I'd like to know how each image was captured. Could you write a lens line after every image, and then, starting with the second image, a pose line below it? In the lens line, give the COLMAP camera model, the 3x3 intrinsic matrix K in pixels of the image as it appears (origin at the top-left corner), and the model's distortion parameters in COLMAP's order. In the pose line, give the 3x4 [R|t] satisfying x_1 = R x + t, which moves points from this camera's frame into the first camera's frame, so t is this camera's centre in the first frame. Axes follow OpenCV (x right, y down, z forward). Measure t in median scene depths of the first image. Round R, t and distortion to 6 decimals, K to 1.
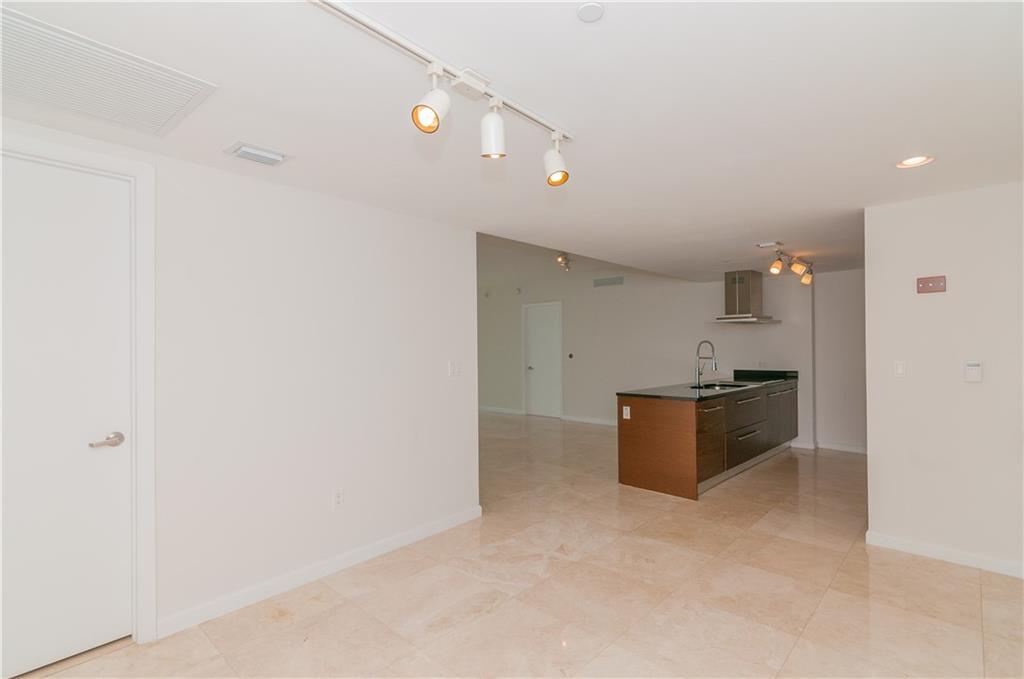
lens RADIAL K [[491.2, 0, 515.2], [0, 491.2, 342.7], [0, 0, 1]] dist [-0.001370, 0.002790]
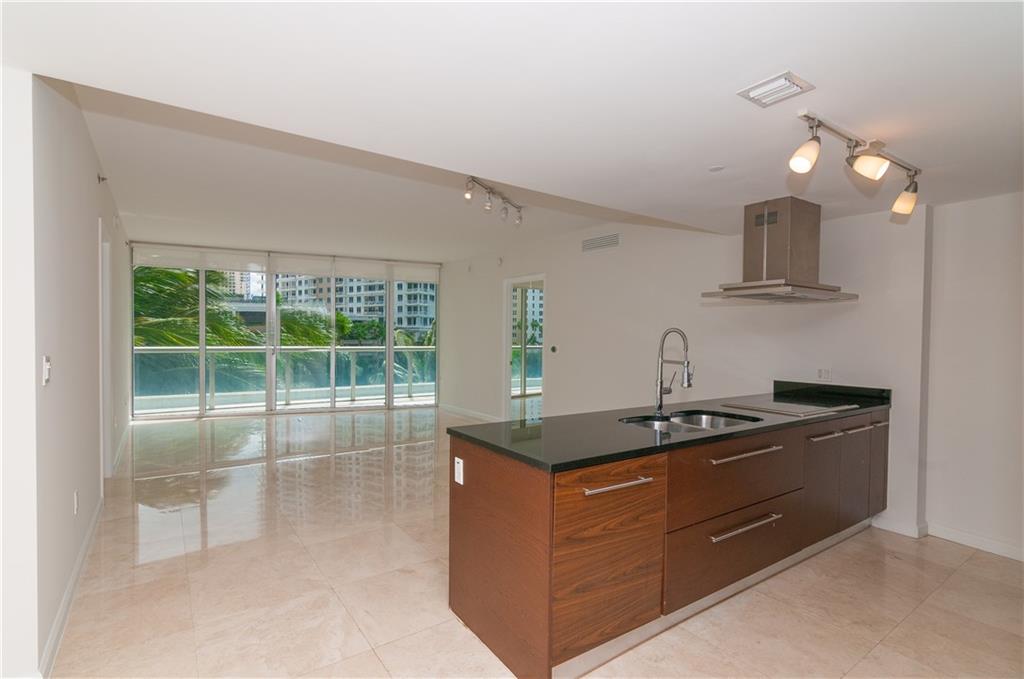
lens RADIAL K [[491.2, 0, 515.0], [0, 491.2, 345.6], [0, 0, 1]] dist [-0.001370, 0.002790]
pose [[0.979888, 0.023645, -0.198141, 0.373013], [-0.017753, 0.999347, 0.031463, 0.000269], [0.198756, -0.027313, 0.979668, 0.527377]]
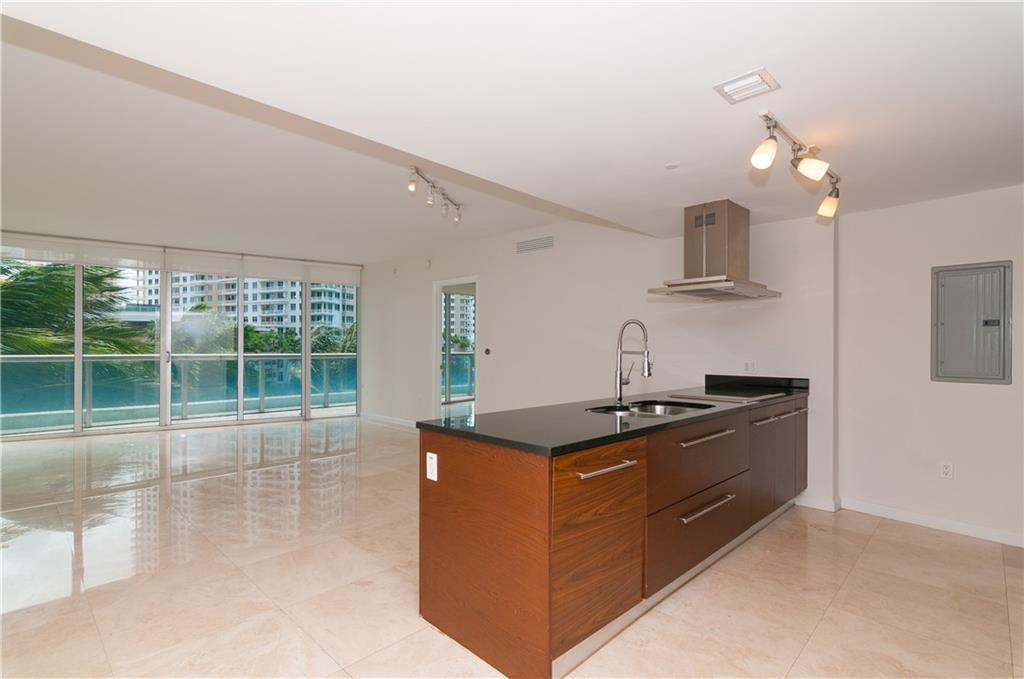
lens RADIAL K [[491.2, 0, 514.2], [0, 491.2, 344.8], [0, 0, 1]] dist [-0.001370, 0.002790]
pose [[0.999737, 0.012211, -0.019393, 0.308839], [-0.012100, 0.999910, 0.005794, 0.023822], [0.019462, -0.005558, 0.999795, 0.535444]]
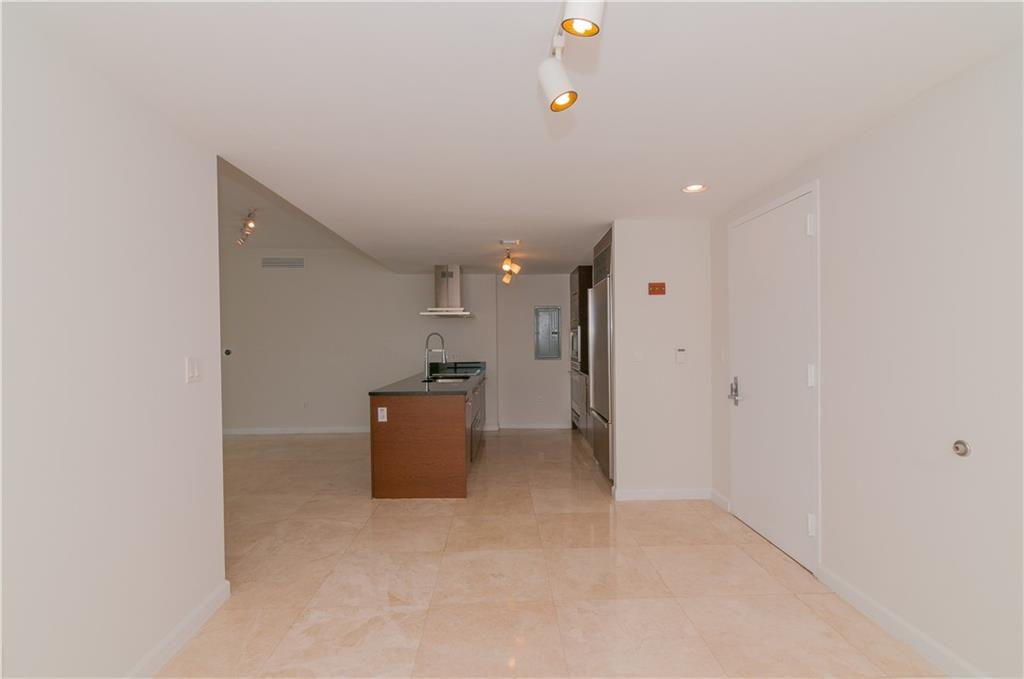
lens RADIAL K [[491.2, 0, 514.3], [0, 491.2, 341.8], [0, 0, 1]] dist [-0.001370, 0.002790]
pose [[0.709958, -0.001463, 0.704243, -0.212824], [-0.001848, 0.999991, 0.003940, 0.011126], [-0.704242, -0.004099, 0.709948, 0.225740]]
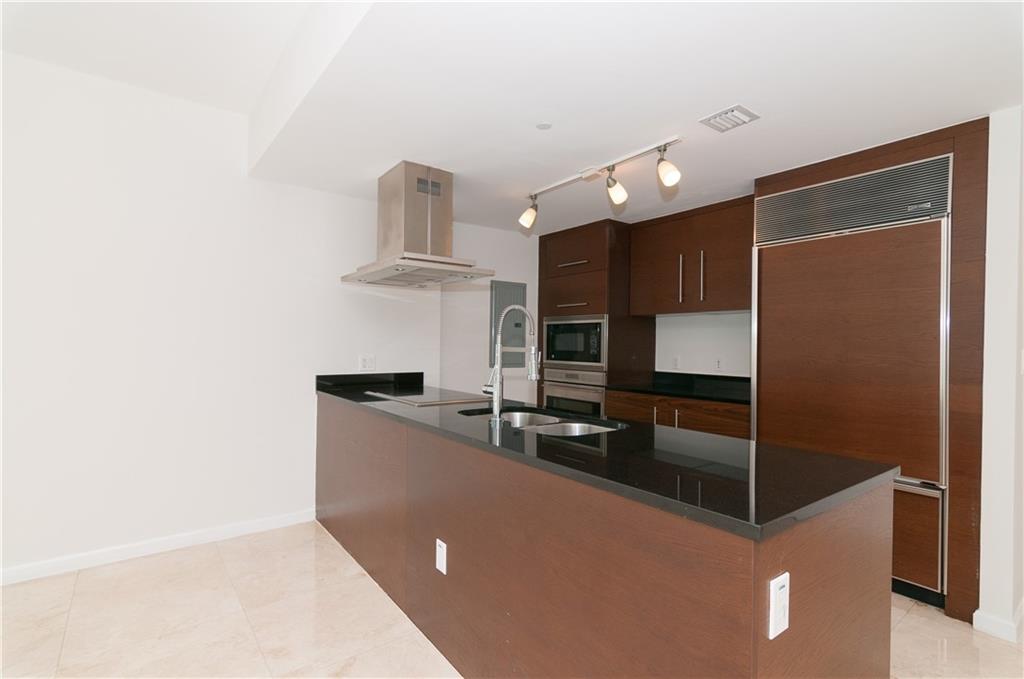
lens RADIAL K [[491.2, 0, 515.0], [0, 491.2, 345.3], [0, 0, 1]] dist [-0.001370, 0.002790]
pose [[0.153094, 0.005142, 0.988198, -0.001376], [-0.022918, 0.999736, -0.001651, 0.031414], [-0.987946, -0.022395, 0.153172, 1.072559]]
